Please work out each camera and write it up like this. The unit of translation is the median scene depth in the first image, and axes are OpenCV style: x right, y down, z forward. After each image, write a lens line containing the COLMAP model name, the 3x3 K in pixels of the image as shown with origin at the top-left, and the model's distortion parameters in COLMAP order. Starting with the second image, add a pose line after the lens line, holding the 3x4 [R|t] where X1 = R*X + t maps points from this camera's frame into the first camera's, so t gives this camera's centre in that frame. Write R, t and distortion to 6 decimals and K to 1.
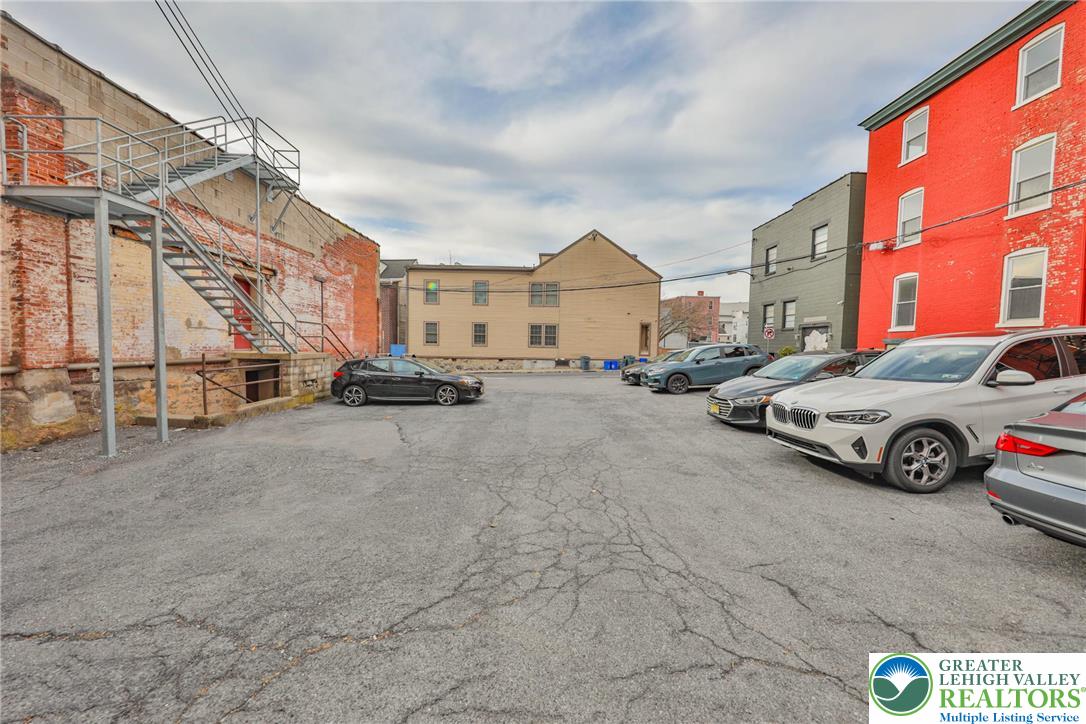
lens RADIAL K [[361.5, 0, 544.0], [0, 361.5, 361.7], [0, 0, 1]] dist [0.001020, -0.003461]
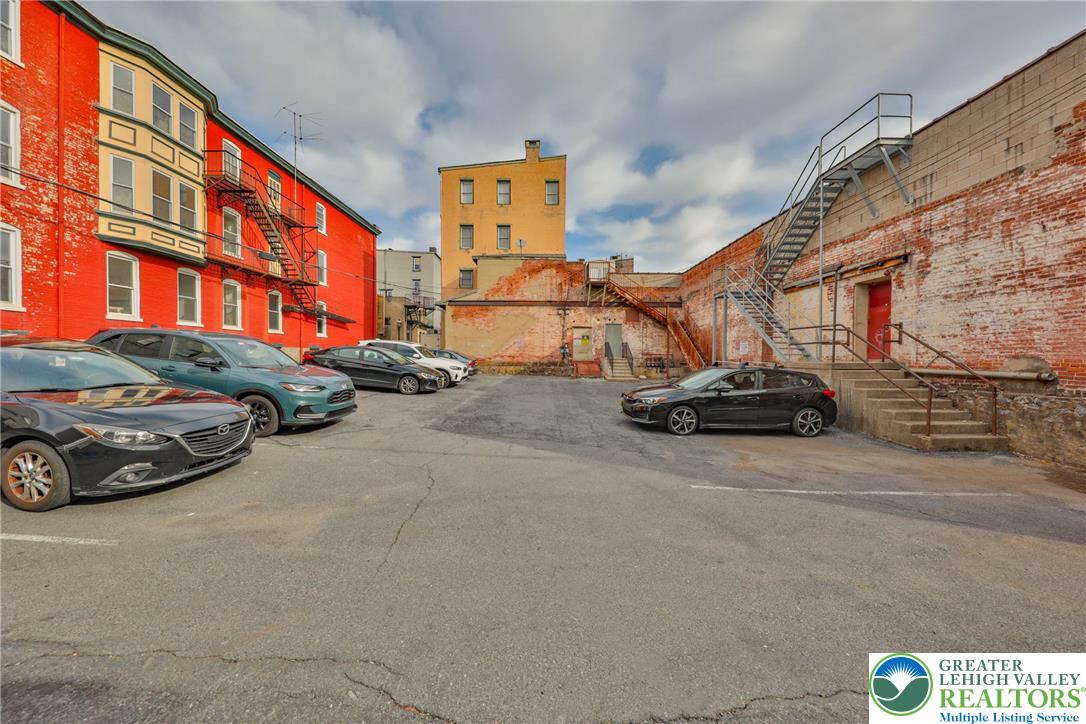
lens RADIAL K [[361.5, 0, 544.0], [0, 361.5, 361.7], [0, 0, 1]] dist [0.001020, -0.003461]
pose [[-0.999581, -0.027982, 0.007469, -0.006383], [-0.027482, 0.997809, 0.060189, -0.041564], [-0.009137, 0.059959, -0.998159, 1.309436]]
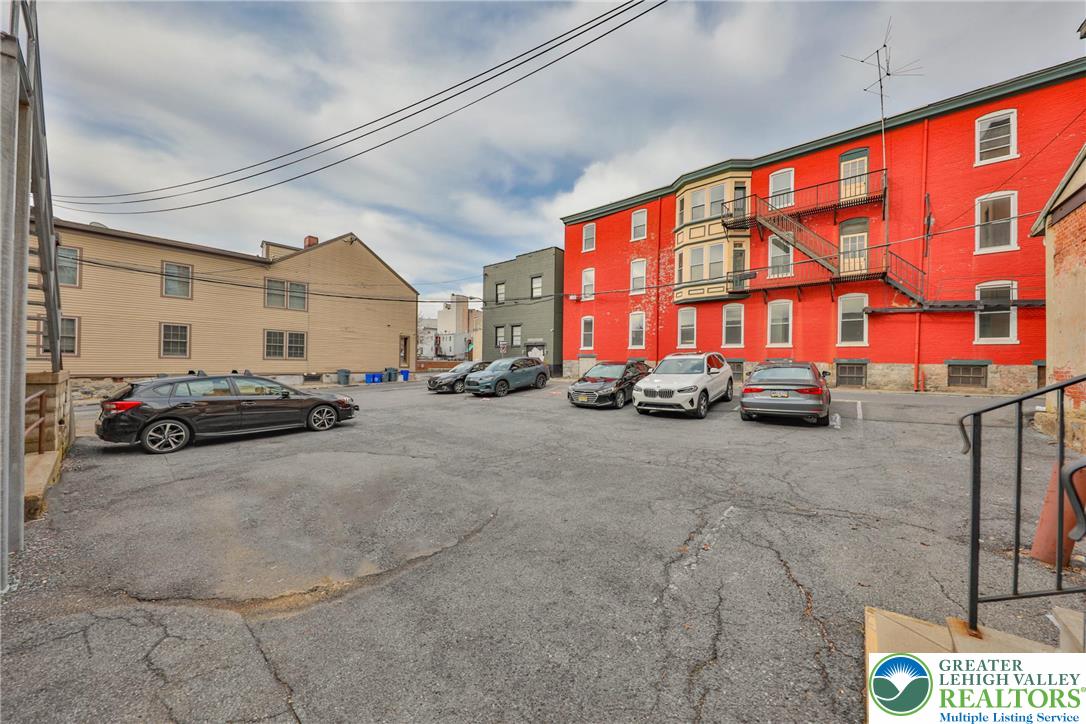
lens RADIAL K [[361.5, 0, 544.0], [0, 361.5, 361.7], [0, 0, 1]] dist [0.001020, -0.003461]
pose [[0.647298, -0.005590, 0.762217, -0.404208], [0.030843, 0.999346, -0.018863, -0.002973], [-0.761613, 0.035719, 0.647047, 0.053600]]
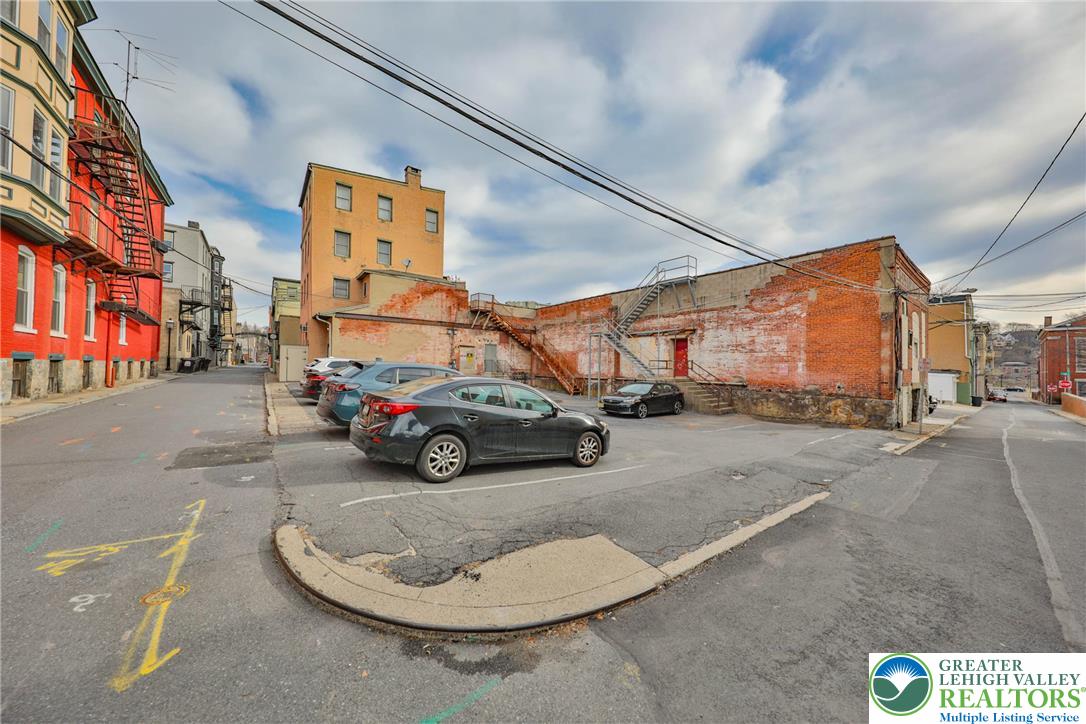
lens RADIAL K [[361.5, 0, 544.0], [0, 361.5, 361.7], [0, 0, 1]] dist [0.001020, -0.003461]
pose [[-0.792722, -0.040697, -0.608224, 0.596949], [-0.057629, 0.998303, 0.008312, -0.058982], [0.606854, 0.041641, -0.793722, 1.412632]]
